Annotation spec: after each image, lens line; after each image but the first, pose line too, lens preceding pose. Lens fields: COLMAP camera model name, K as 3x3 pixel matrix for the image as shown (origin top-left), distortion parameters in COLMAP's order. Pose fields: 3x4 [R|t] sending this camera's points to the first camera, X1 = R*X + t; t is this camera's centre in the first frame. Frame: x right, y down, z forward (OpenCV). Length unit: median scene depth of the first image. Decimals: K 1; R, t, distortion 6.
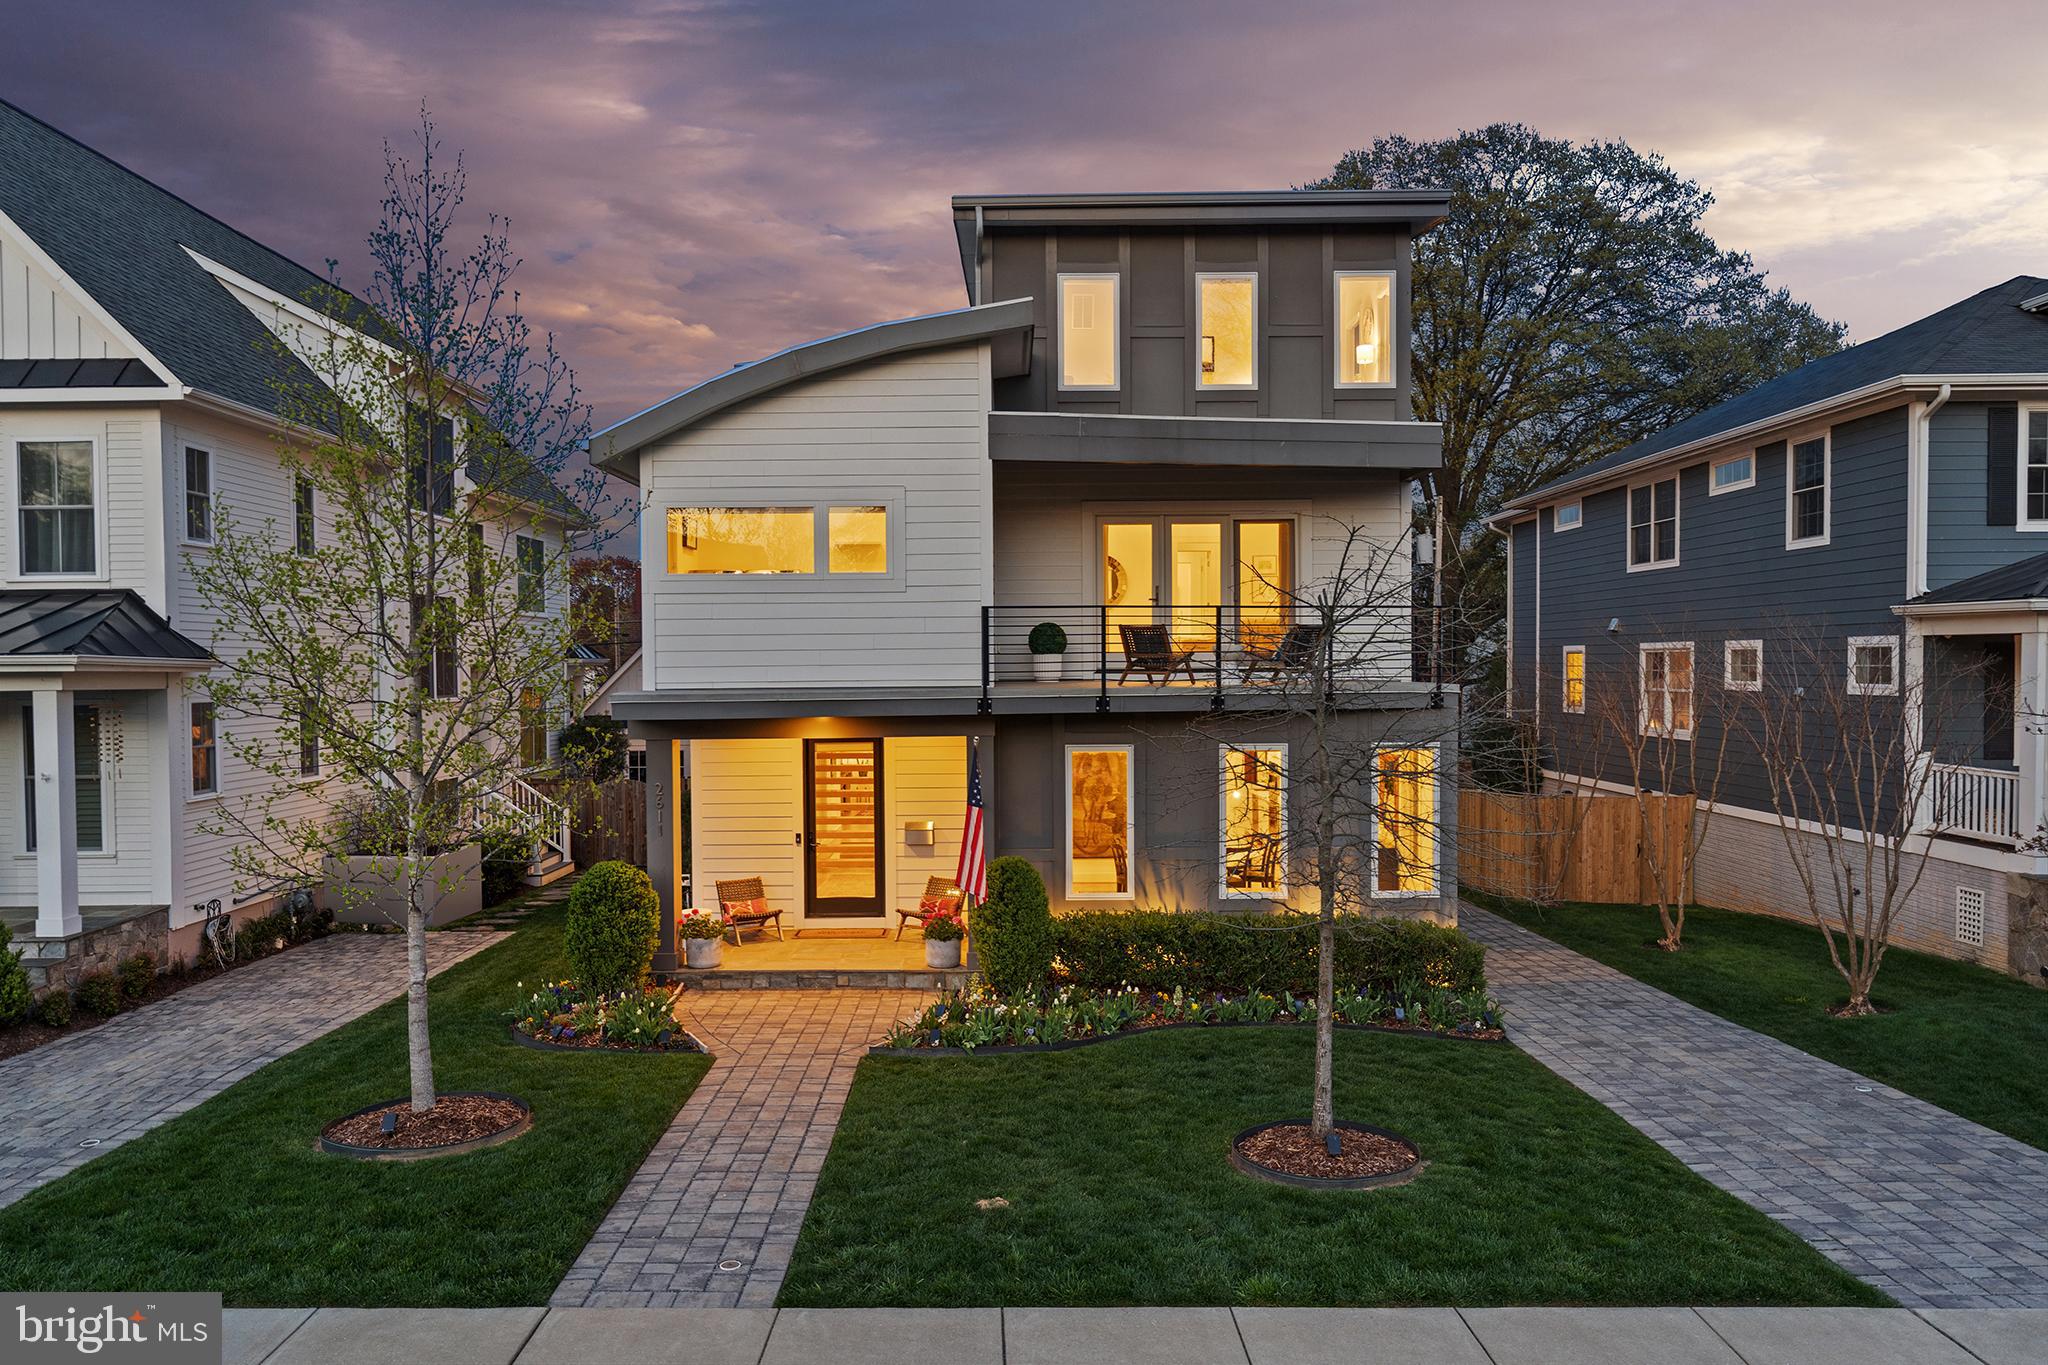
lens RADIAL K [[1399.1, 0, 1021.9], [0, 1399.1, 682.1], [0, 0, 1]] dist [0.000830, 0.000385]
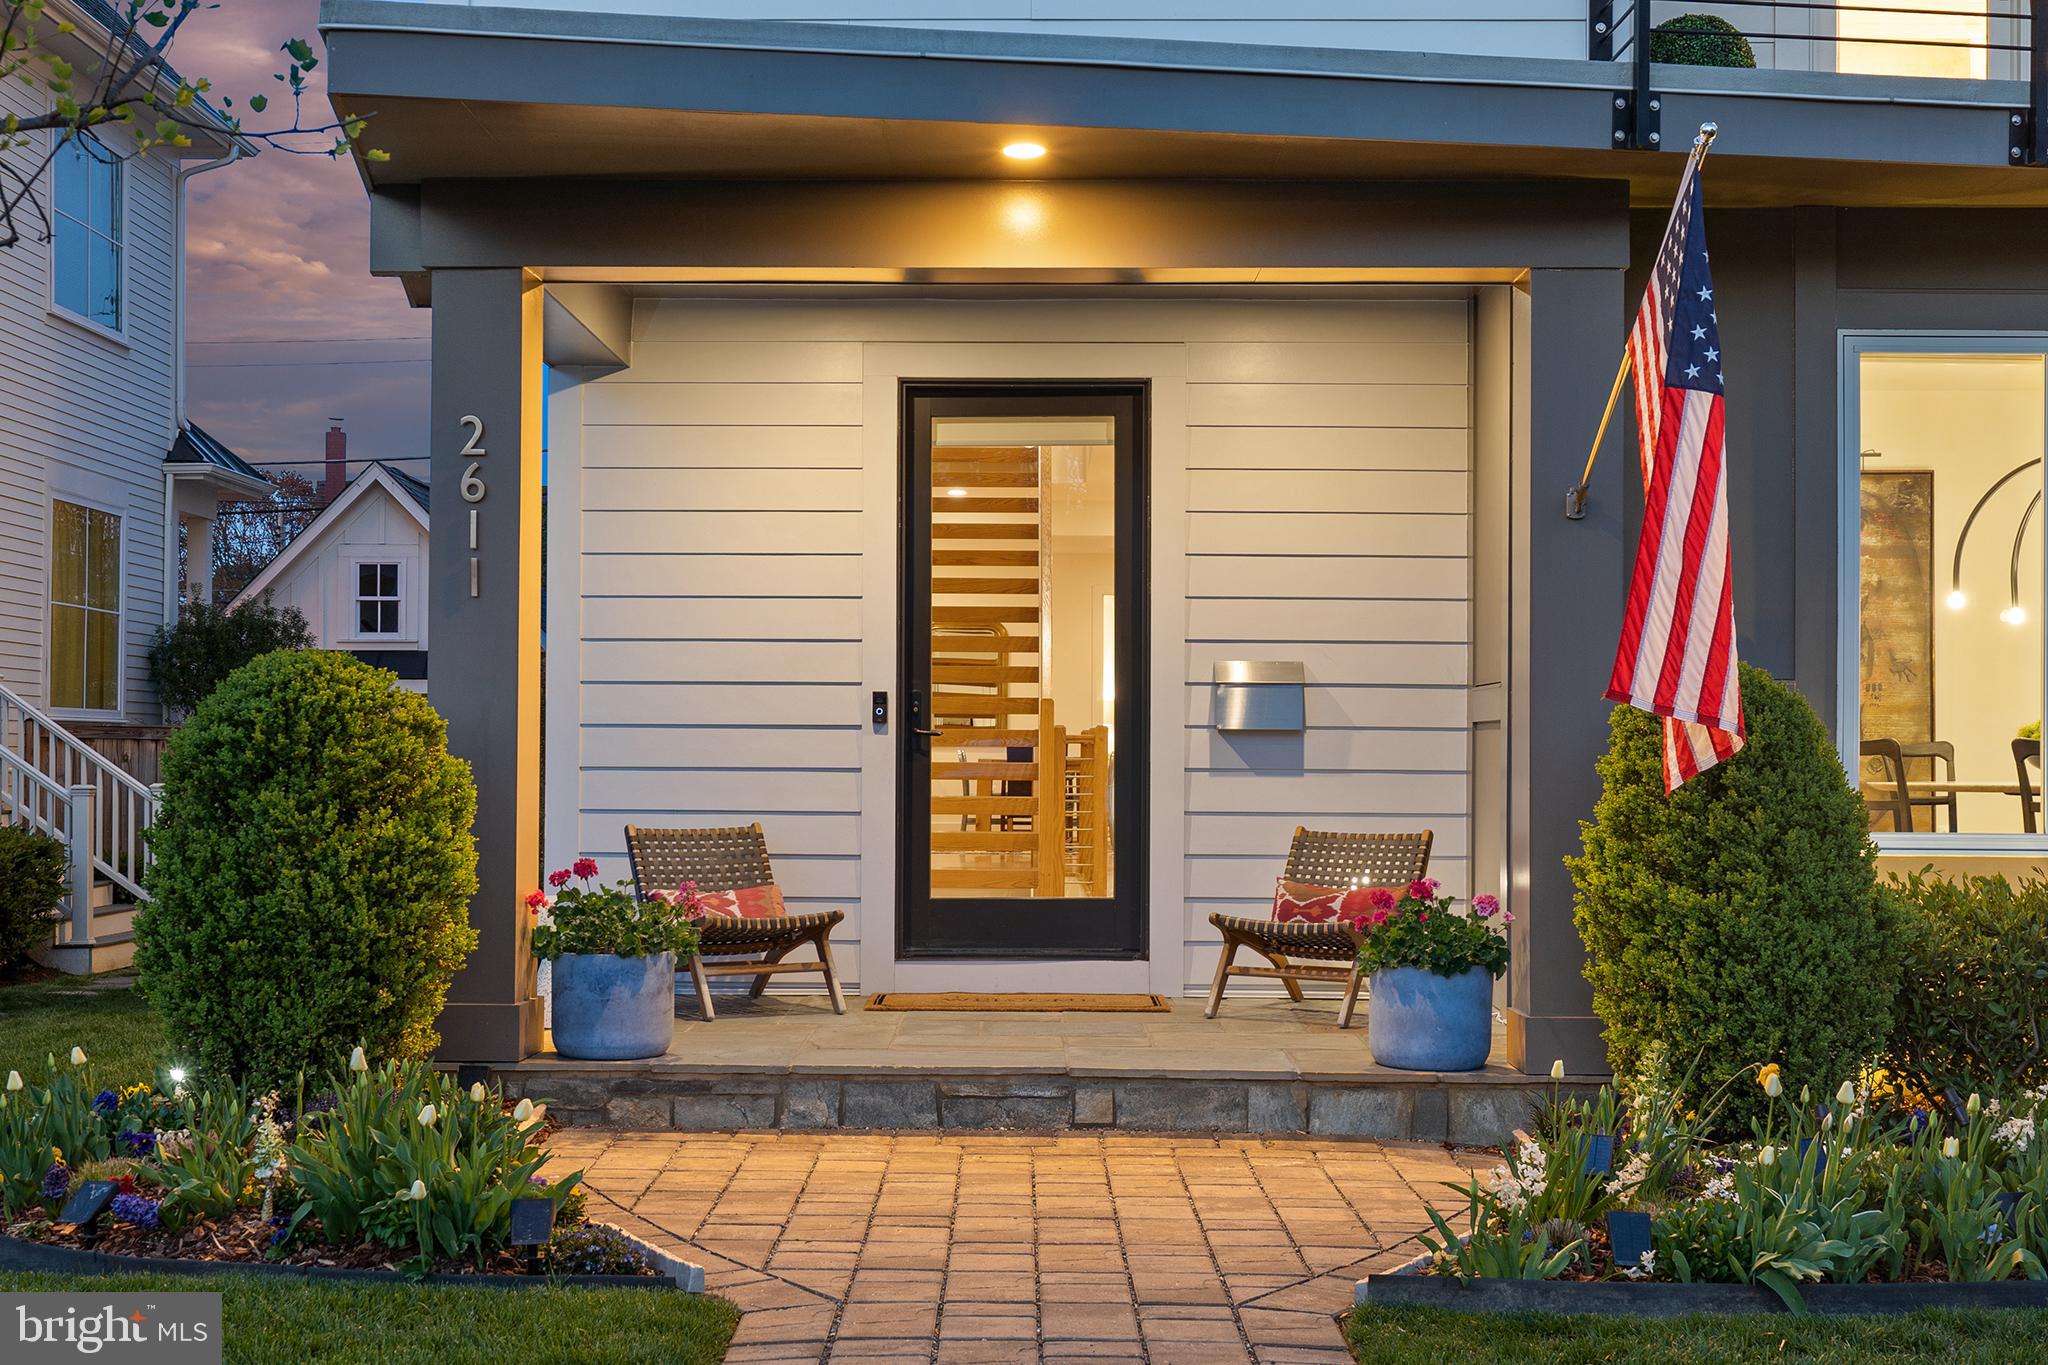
lens RADIAL K [[2697.5, 0, 1024.3], [0, 2697.5, 686.5], [0, 0, 1]] dist [0.022731, 0.000000]
pose [[0.999860, 0.013158, -0.010307, -0.137672], [-0.013507, 0.999309, -0.034630, 0.146049], [0.009844, 0.034764, 0.999347, 0.438625]]
